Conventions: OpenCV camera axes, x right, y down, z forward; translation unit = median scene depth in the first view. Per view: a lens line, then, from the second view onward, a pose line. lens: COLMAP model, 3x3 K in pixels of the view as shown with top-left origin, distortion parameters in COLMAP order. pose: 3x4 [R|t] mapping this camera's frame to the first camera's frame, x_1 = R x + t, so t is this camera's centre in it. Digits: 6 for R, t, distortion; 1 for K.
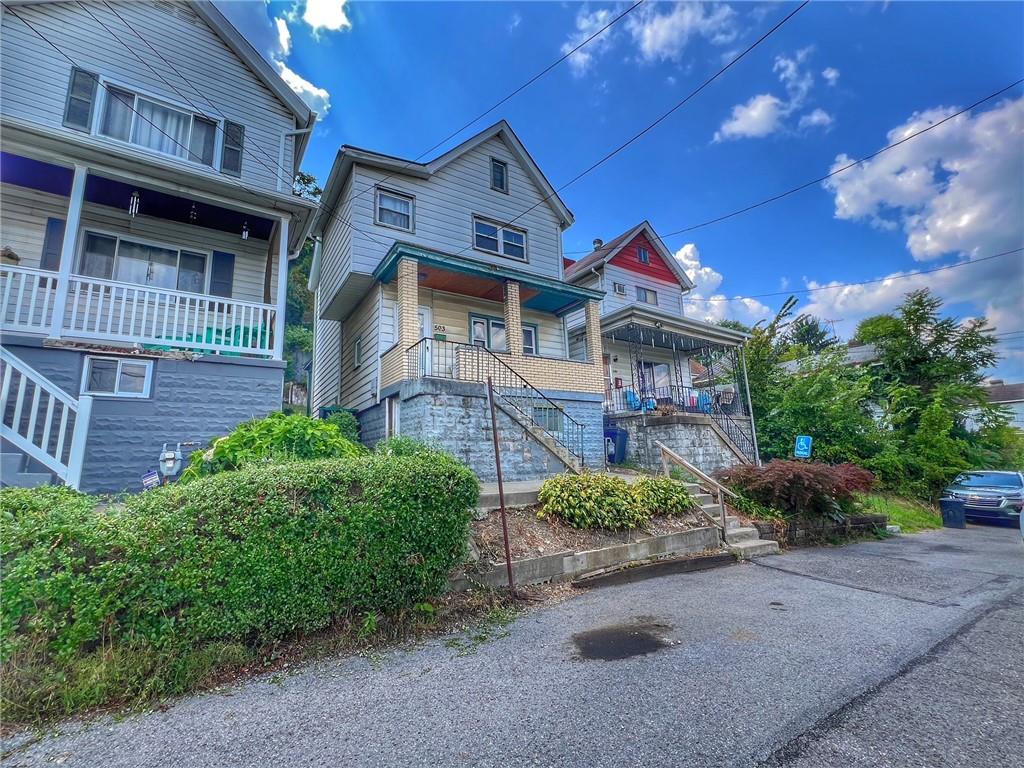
lens RADIAL K [[445.4, 0, 511.9], [0, 445.4, 385.0], [0, 0, 1]] dist [-0.003512, 0.001156]
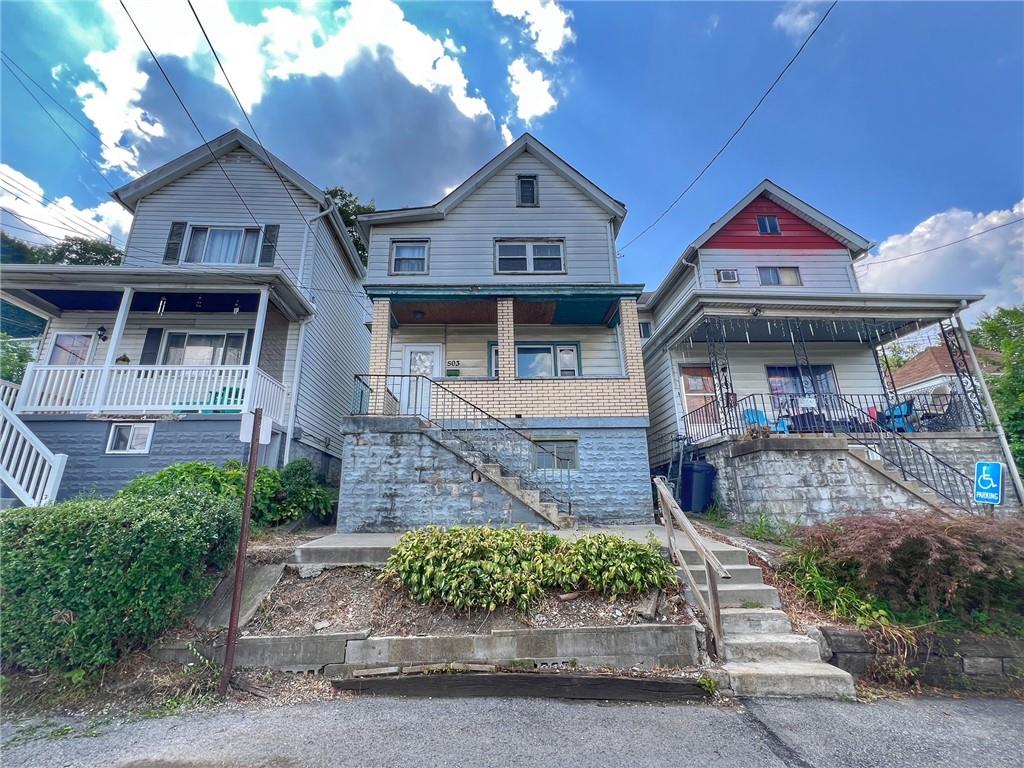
lens RADIAL K [[445.4, 0, 510.7], [0, 445.4, 384.1], [0, 0, 1]] dist [-0.003512, 0.001156]
pose [[0.855650, -0.130262, -0.500894, 0.496510], [0.080447, 0.989520, -0.119911, 0.047913], [0.511264, 0.062307, 0.857162, 0.305687]]
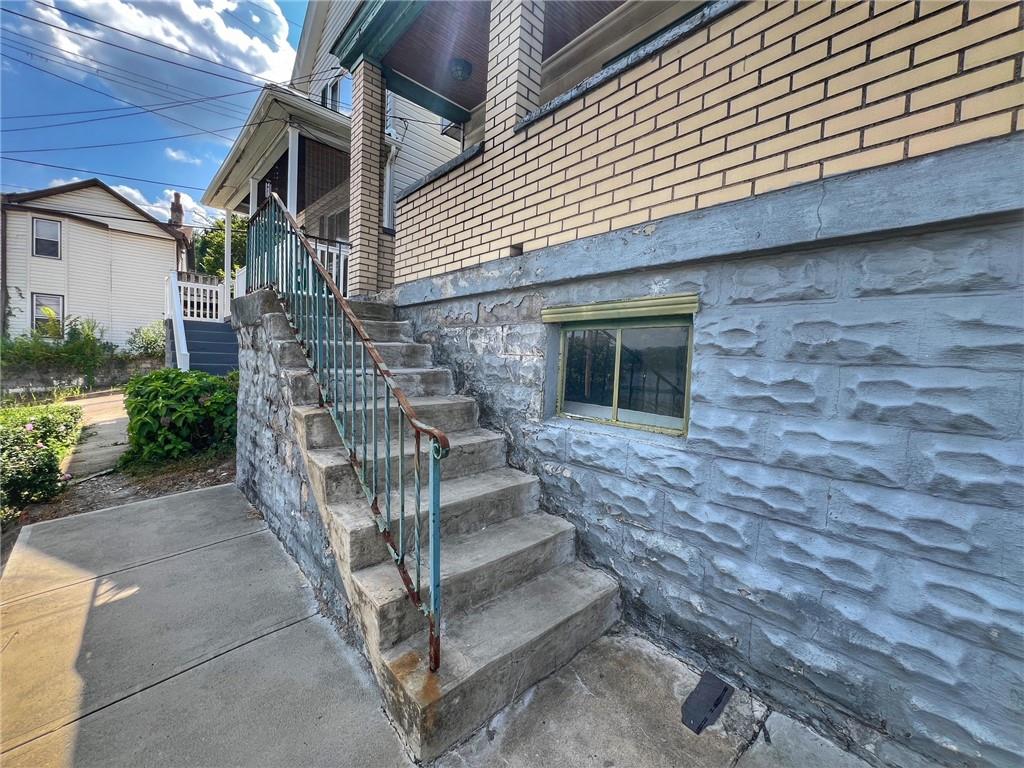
lens RADIAL K [[411.5, 0, 511.5], [0, 411.5, 383.5], [0, 0, 1]] dist [0.005172, -0.000613]
pose [[0.149656, 0.092363, -0.984415, 0.323057], [0.127018, 0.985582, 0.111782, 0.062466], [0.980545, -0.141767, 0.135767, 1.063049]]
